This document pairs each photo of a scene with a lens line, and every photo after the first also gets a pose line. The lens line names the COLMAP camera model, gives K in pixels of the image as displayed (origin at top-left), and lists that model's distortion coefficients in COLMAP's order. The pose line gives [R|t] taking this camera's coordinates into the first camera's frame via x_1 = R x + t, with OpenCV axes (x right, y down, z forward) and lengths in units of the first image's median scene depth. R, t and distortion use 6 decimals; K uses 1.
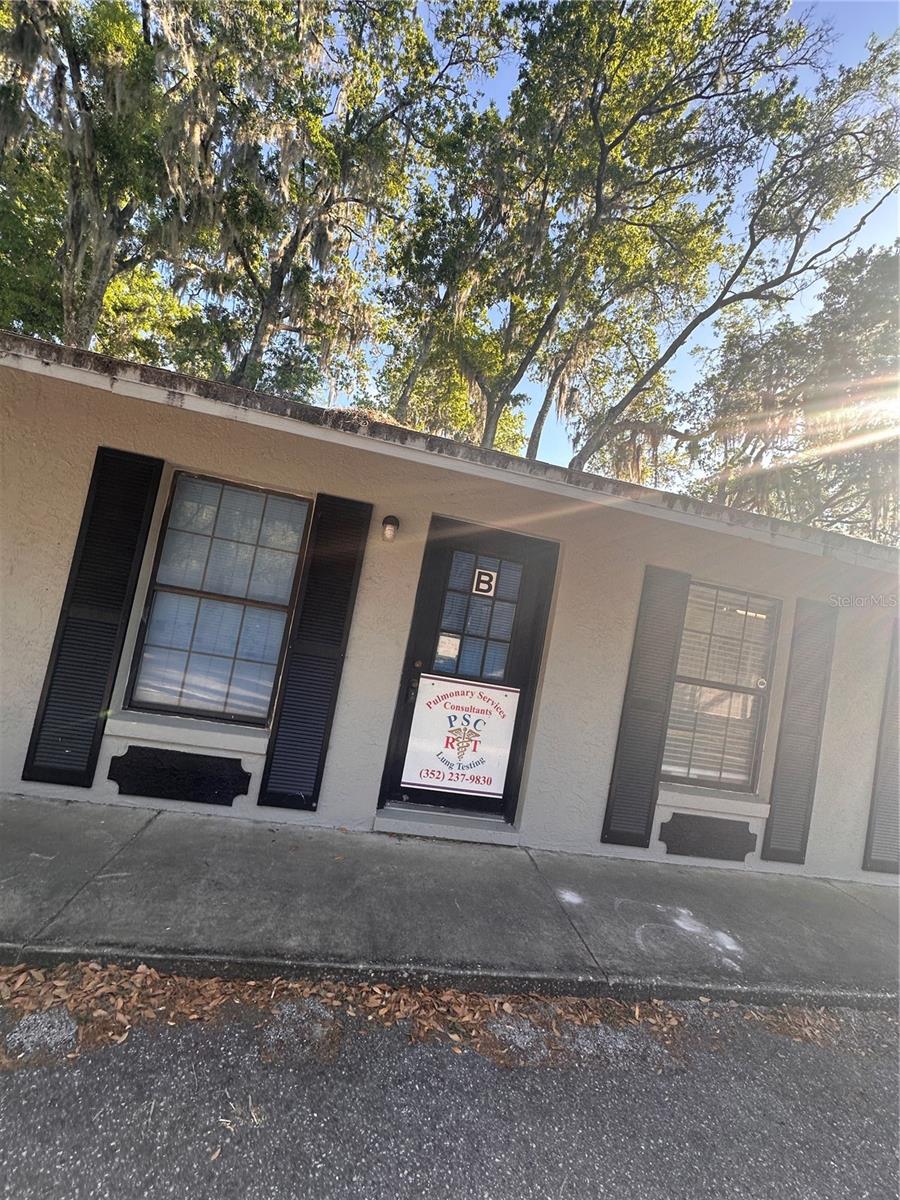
lens RADIAL K [[480.8, 0, 450.0], [0, 480.8, 600.0], [0, 0, 1]] dist [-0.000395, 0.000040]
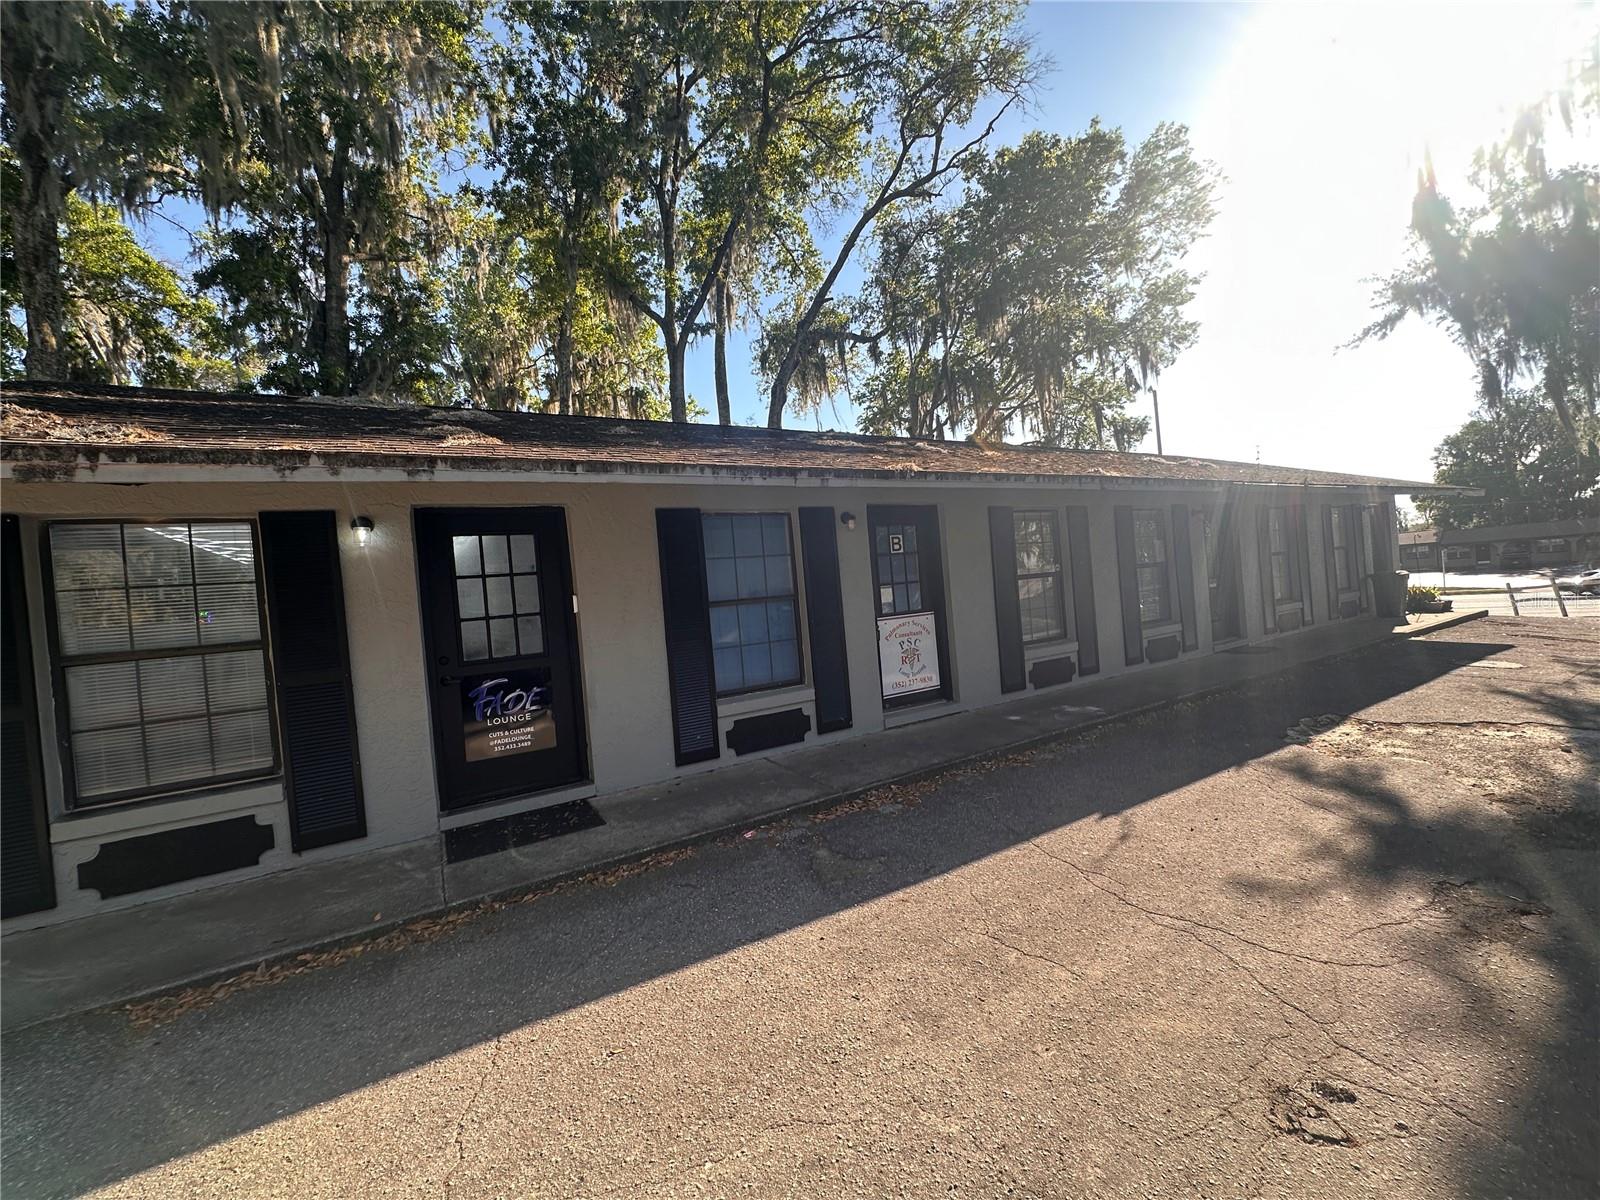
lens RADIAL K [[641.1, 0, 800.0], [0, 641.1, 600.0], [0, 0, 1]] dist [-0.000395, 0.000040]
pose [[0.902455, -0.257791, 0.345135, -0.851087], [0.226605, 0.965459, 0.128606, -0.179830], [-0.366368, -0.037852, 0.929700, -0.611169]]
